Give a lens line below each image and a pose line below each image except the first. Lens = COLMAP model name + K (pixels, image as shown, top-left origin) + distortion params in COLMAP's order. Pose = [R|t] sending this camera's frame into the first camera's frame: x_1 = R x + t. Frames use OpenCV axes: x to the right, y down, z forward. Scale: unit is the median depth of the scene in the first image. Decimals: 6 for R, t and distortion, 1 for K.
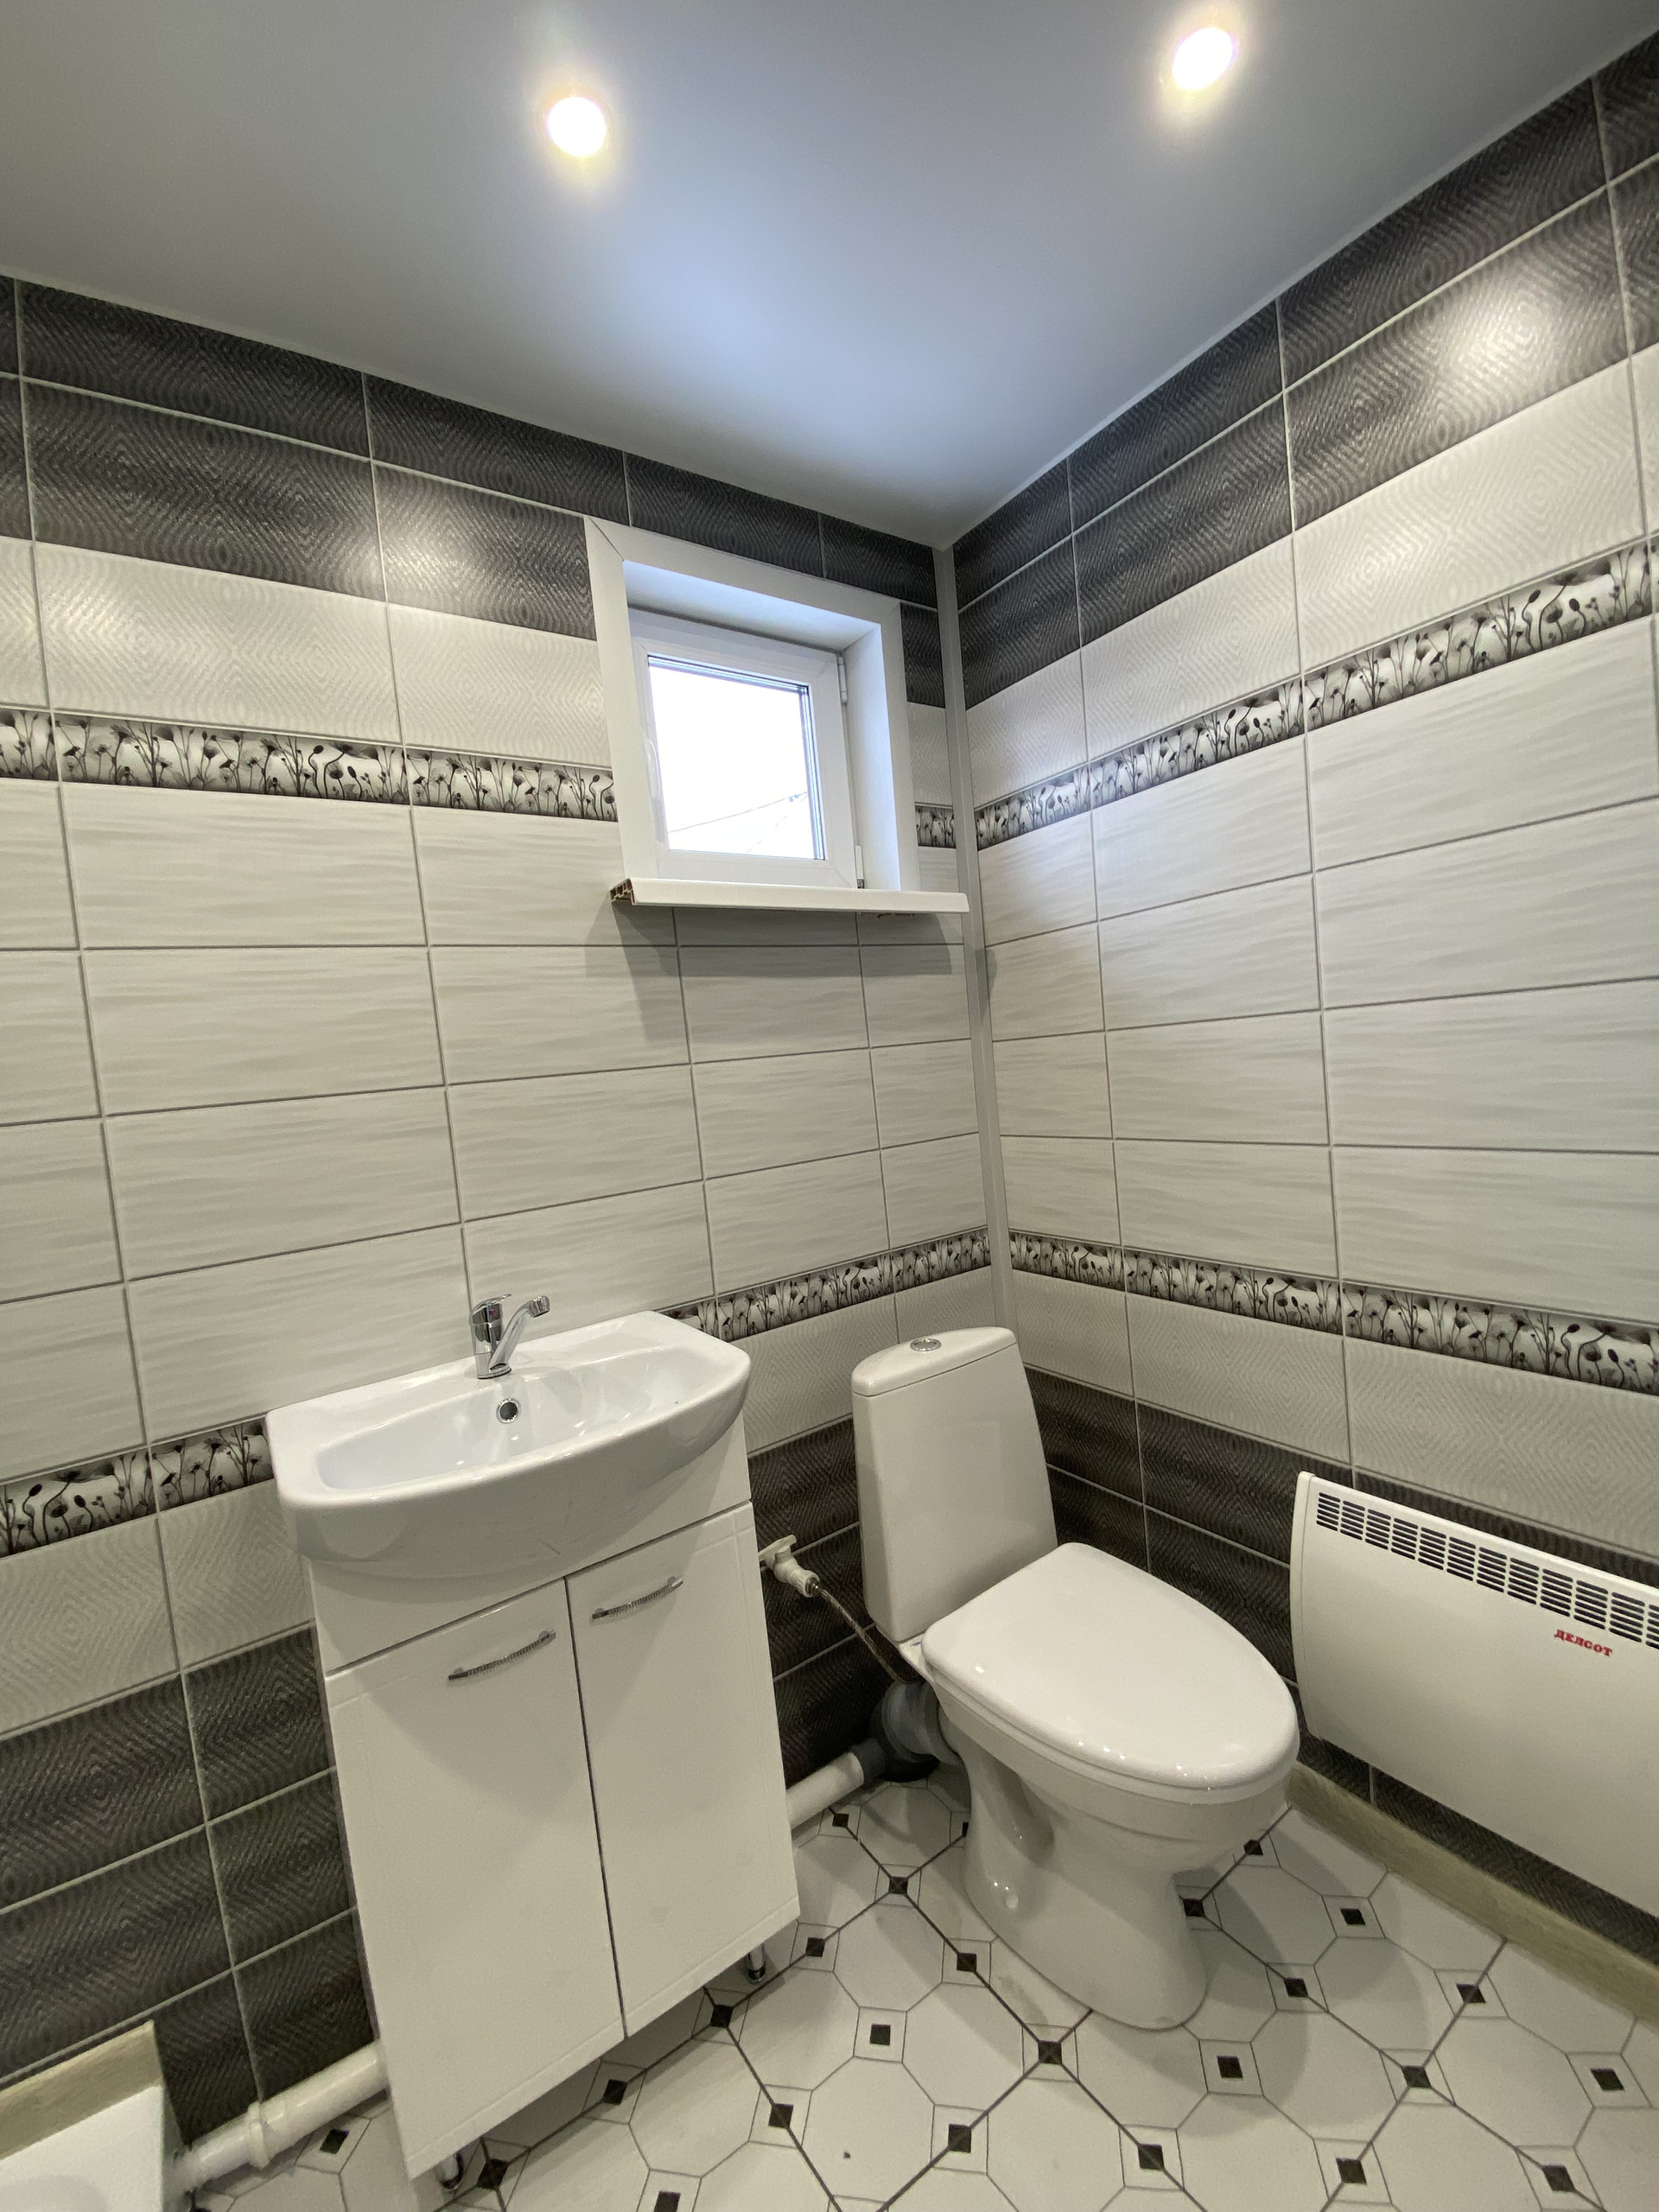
lens RADIAL K [[888.0, 0, 829.5], [0, 888.0, 1106.0], [0, 0, 1]] dist [0.043960, -0.034144]
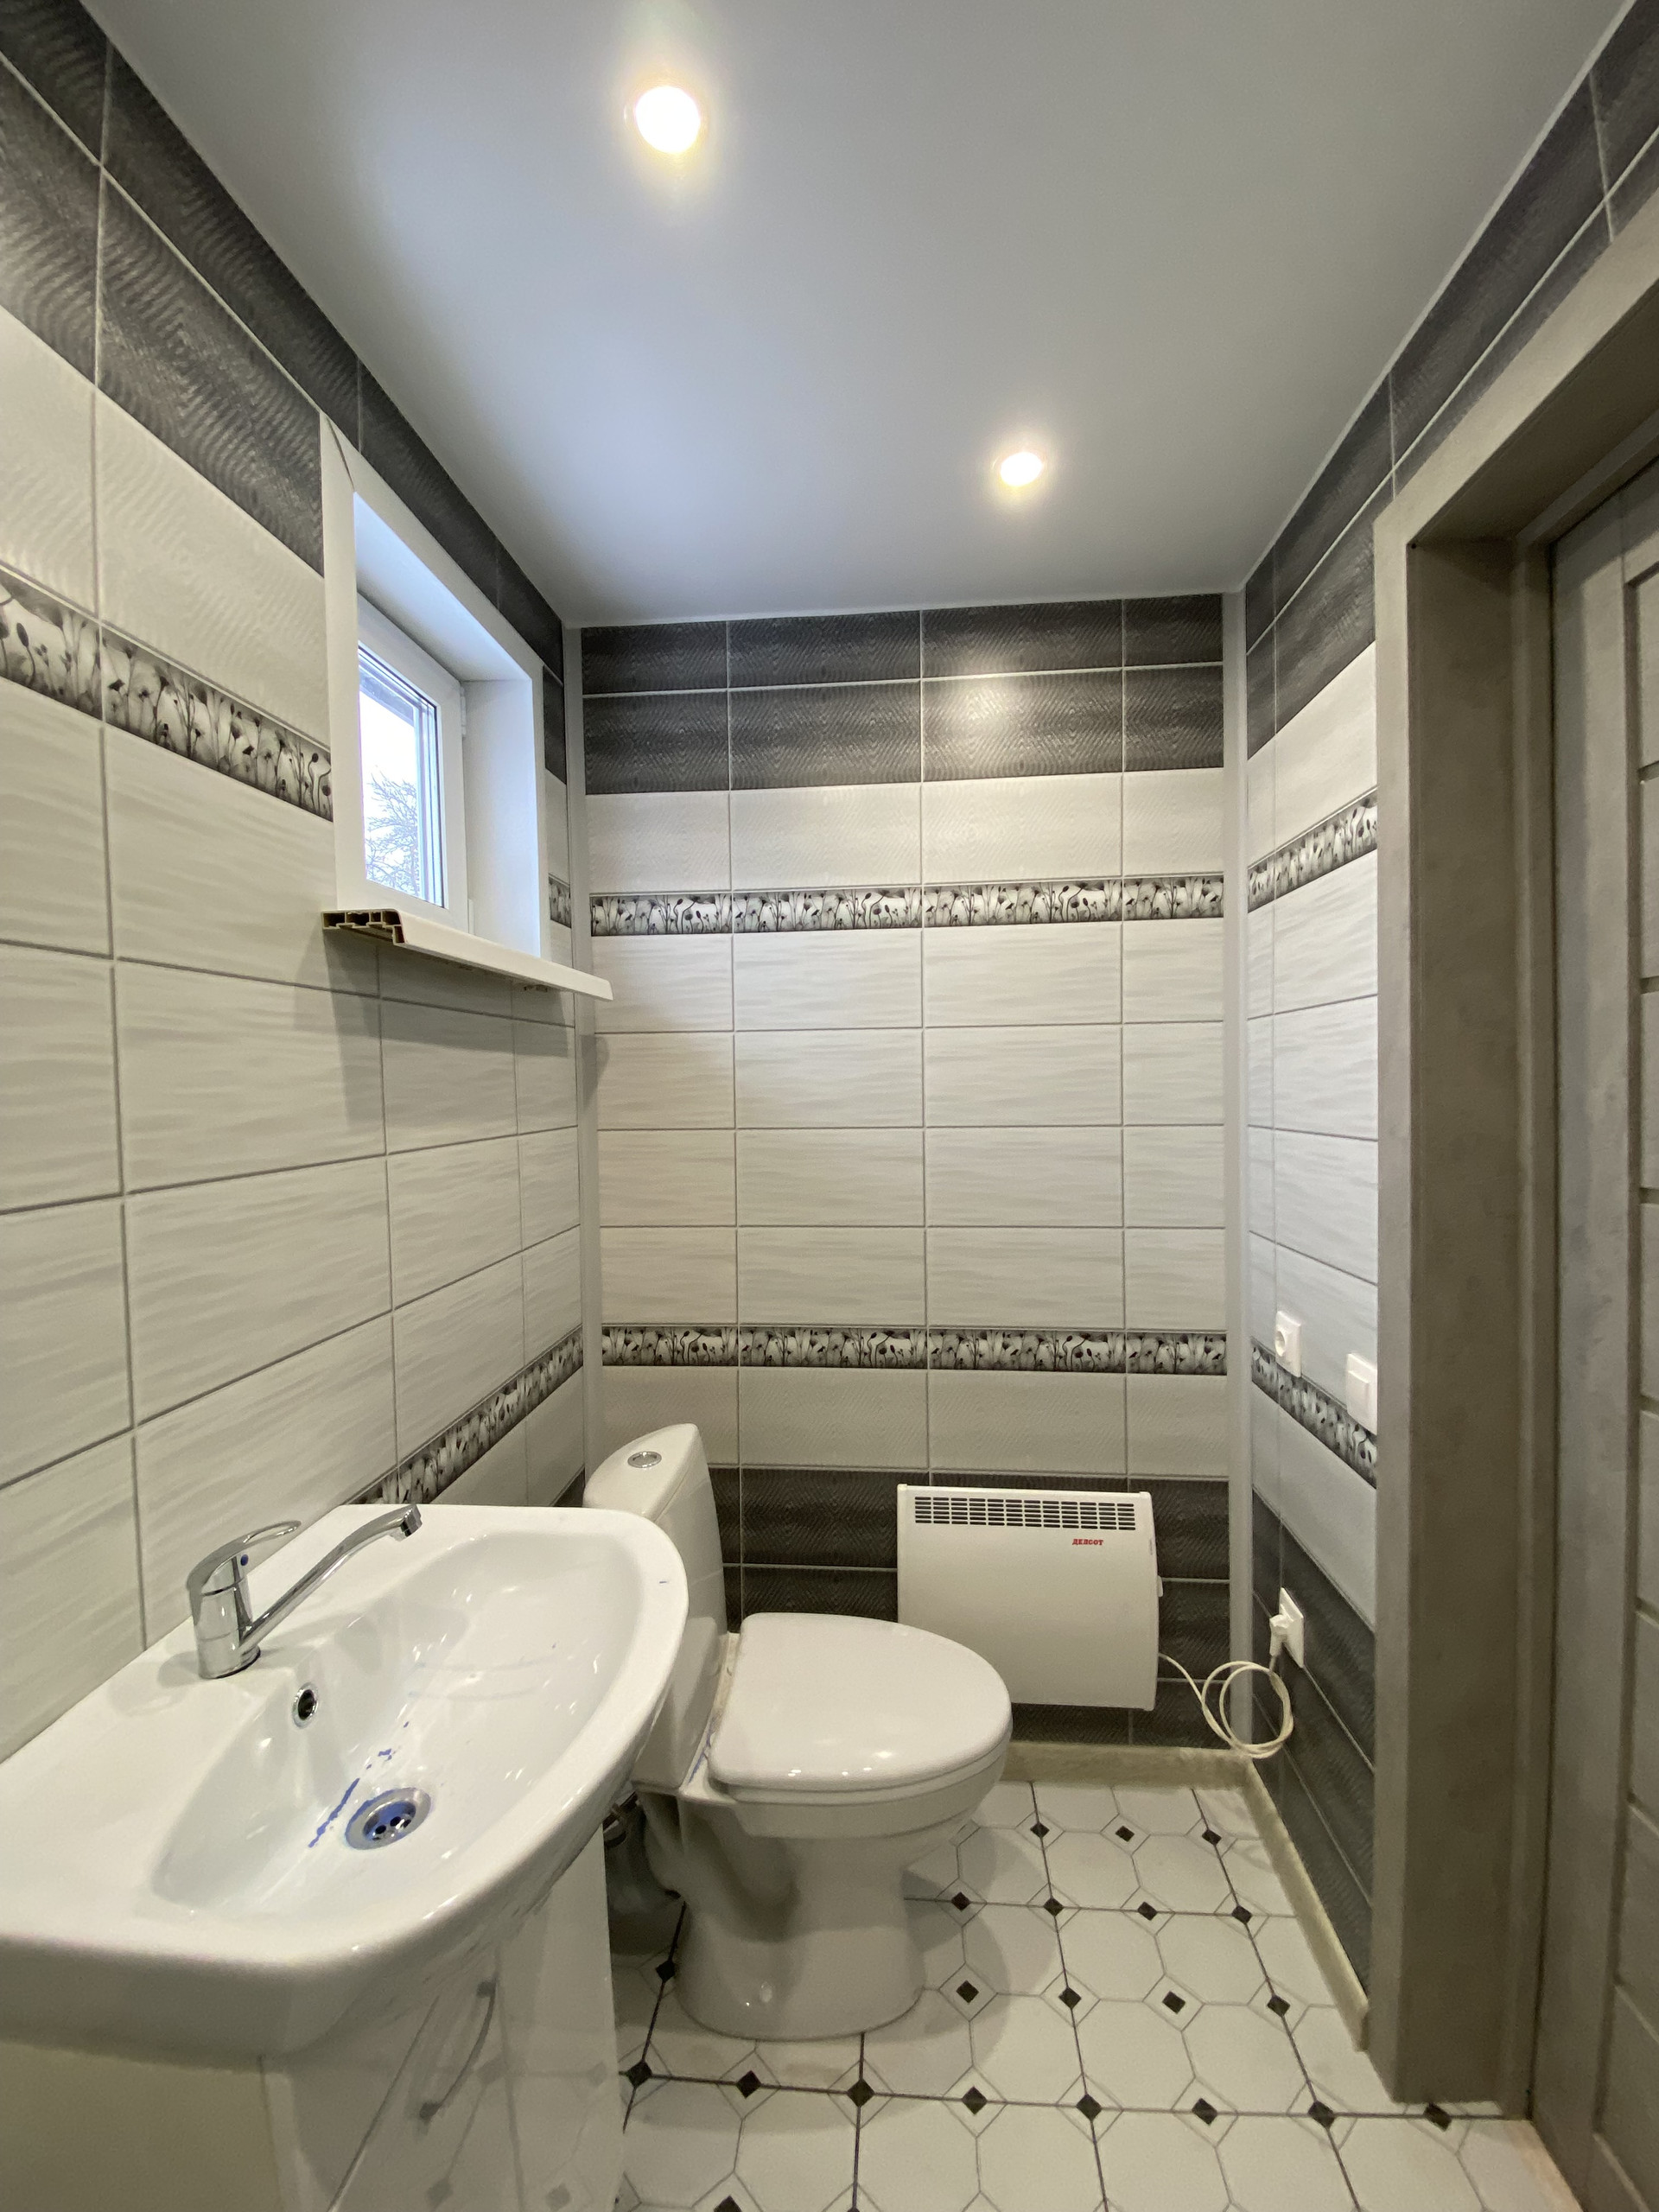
lens RADIAL K [[888.0, 0, 829.5], [0, 888.0, 1106.0], [0, 0, 1]] dist [0.043960, -0.034144]
pose [[0.636022, 0.061543, 0.769213, -0.562071], [-0.005461, 0.997149, -0.075265, -0.036651], [-0.771651, 0.043670, 0.634545, 0.246463]]
